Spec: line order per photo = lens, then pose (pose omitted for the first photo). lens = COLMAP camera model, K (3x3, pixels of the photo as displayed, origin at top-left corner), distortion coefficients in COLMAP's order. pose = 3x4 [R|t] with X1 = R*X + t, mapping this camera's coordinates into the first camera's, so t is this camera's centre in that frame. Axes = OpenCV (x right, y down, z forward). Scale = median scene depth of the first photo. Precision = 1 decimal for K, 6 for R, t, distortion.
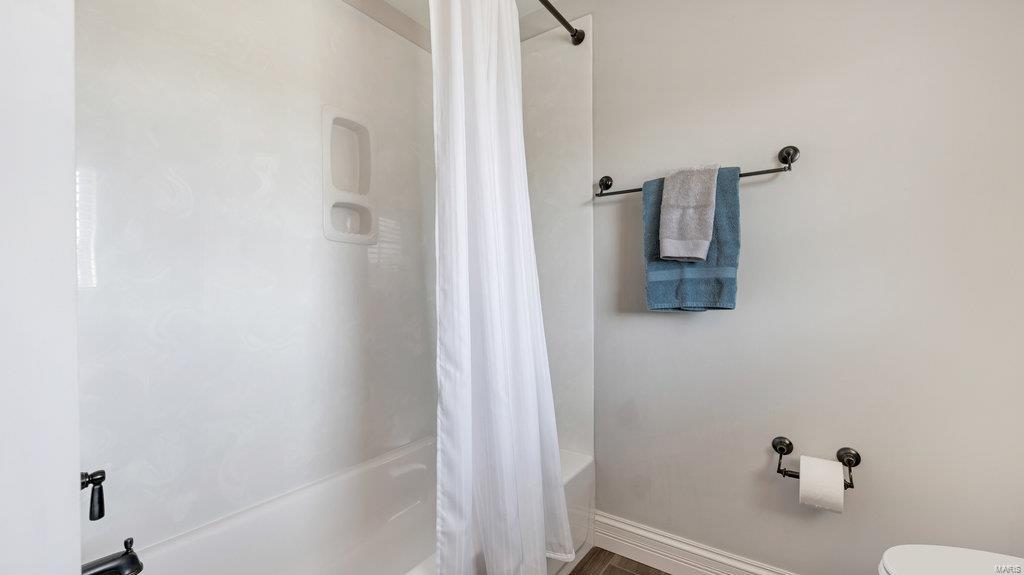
lens RADIAL K [[425.2, 0, 509.4], [0, 425.2, 288.7], [0, 0, 1]] dist [-0.002285, -0.000406]
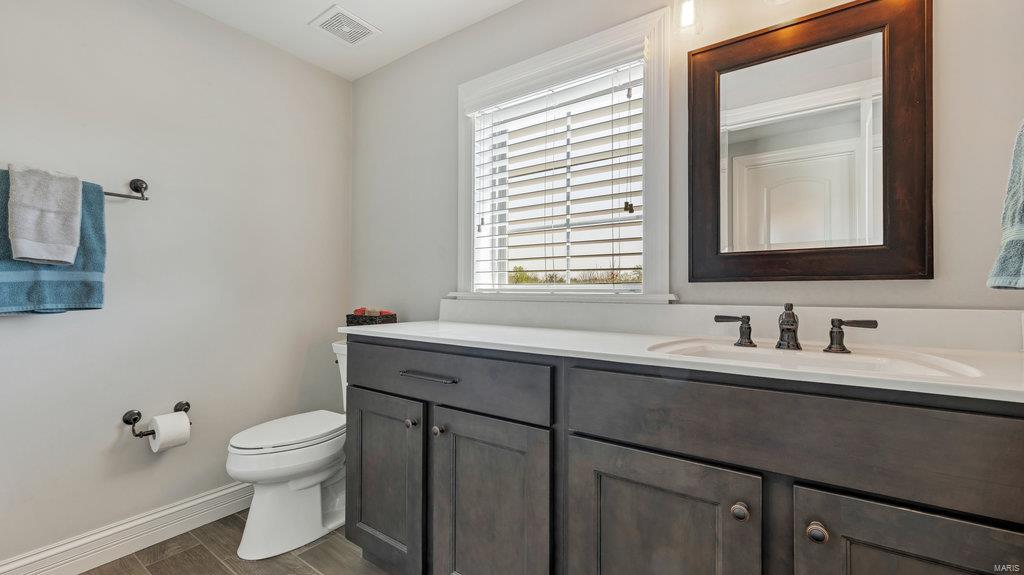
lens RADIAL K [[425.2, 0, 509.2], [0, 425.2, 288.5], [0, 0, 1]] dist [-0.002285, -0.000406]
pose [[-0.018535, 0.009594, 0.999782, -0.621276], [0.005228, 0.999941, -0.009499, 0.009677], [-0.999815, 0.005051, -0.018584, -0.083601]]
